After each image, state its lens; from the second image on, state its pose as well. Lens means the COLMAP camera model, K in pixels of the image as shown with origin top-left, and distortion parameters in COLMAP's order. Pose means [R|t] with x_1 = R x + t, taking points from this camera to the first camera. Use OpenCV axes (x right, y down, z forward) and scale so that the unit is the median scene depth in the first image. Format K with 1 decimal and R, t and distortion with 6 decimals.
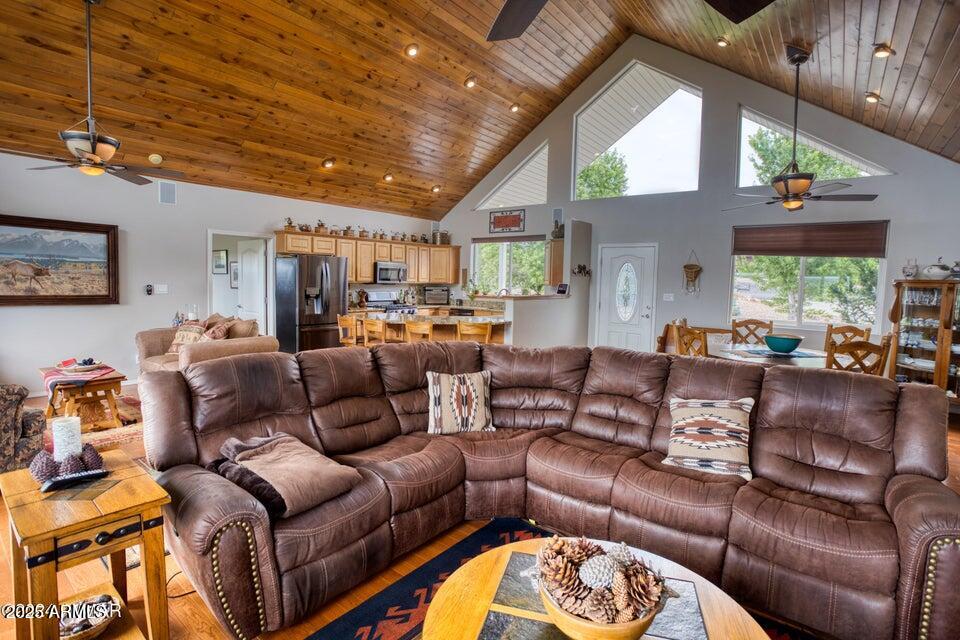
lens RADIAL K [[478.4, 0, 483.5], [0, 478.4, 315.9], [0, 0, 1]] dist [-0.065667, 0.030142]
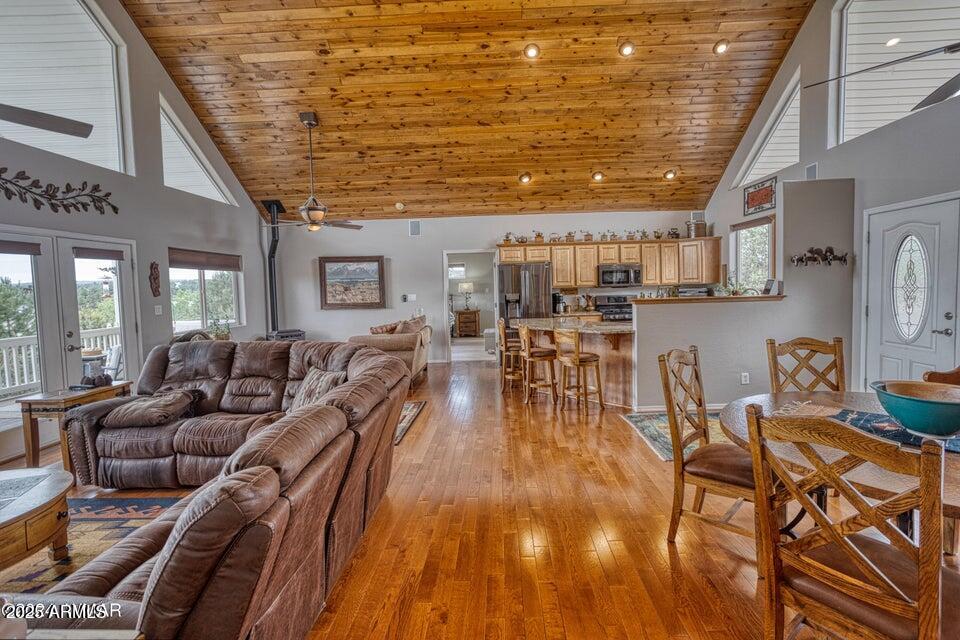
lens RADIAL K [[470.6, 0, 477.9], [0, 470.6, 313.3], [0, 0, 1]] dist [-0.051932, 0.026773]
pose [[0.582083, 0.009621, -0.813072, 0.416491], [-0.019156, 0.999815, -0.001883, -0.008542], [0.812904, 0.016671, 0.582159, 0.251022]]
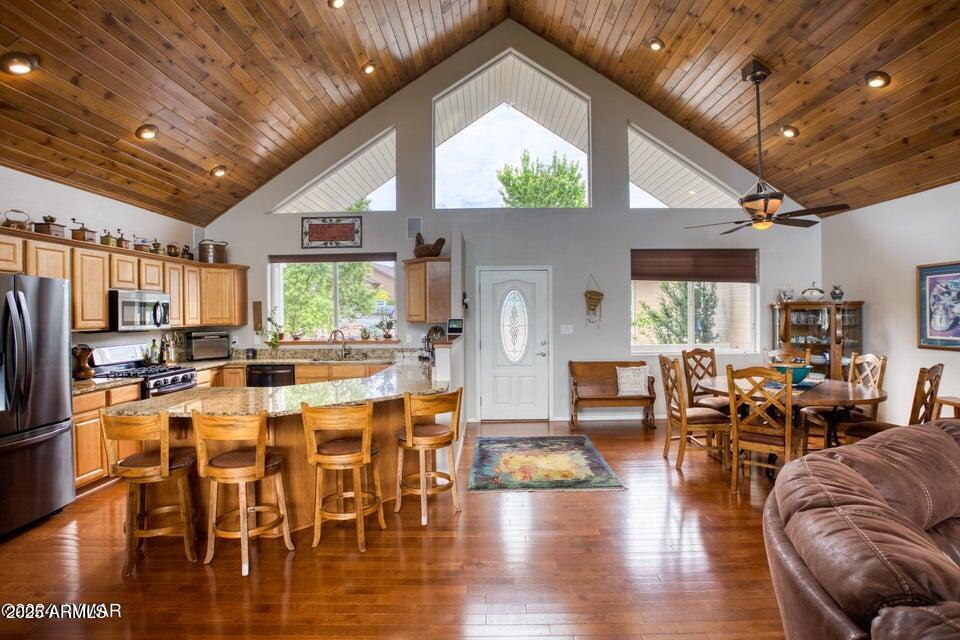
lens RADIAL K [[478.4, 0, 483.5], [0, 478.4, 315.9], [0, 0, 1]] dist [-0.065667, 0.030142]
pose [[0.792798, -0.033535, 0.608561, -0.219781], [0.074299, 0.996356, -0.041887, -0.034435], [-0.604939, 0.078424, 0.792400, 0.361618]]
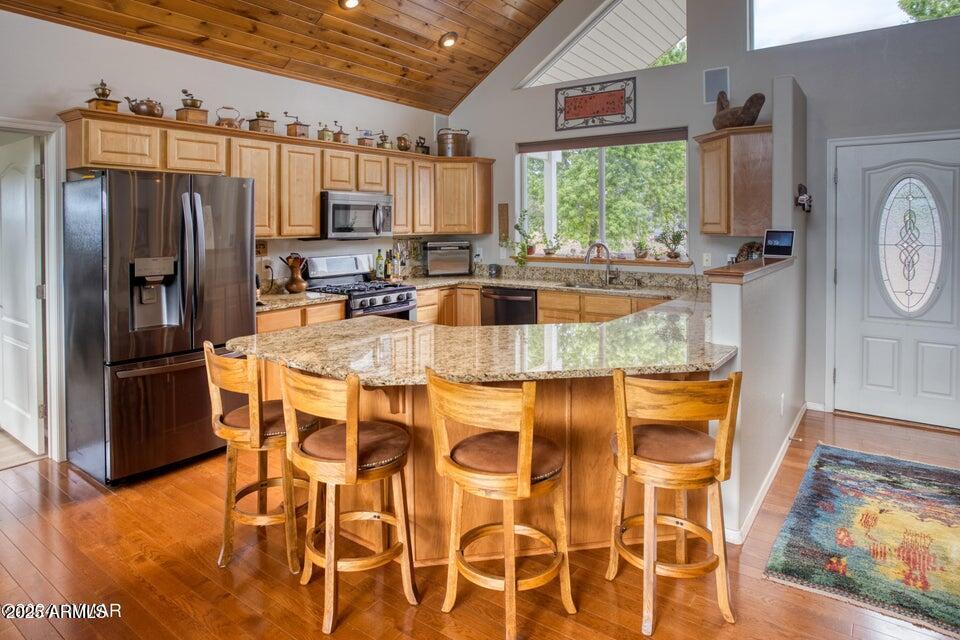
lens RADIAL K [[579.0, 0, 479.1], [0, 579.0, 223.0], [0, 0, 1]] dist [-0.058871, 0.036501]
pose [[0.999132, -0.024808, 0.033463, -0.101068], [0.027255, 0.996829, -0.074755, -0.039553], [-0.031502, 0.075602, 0.996640, 0.464124]]
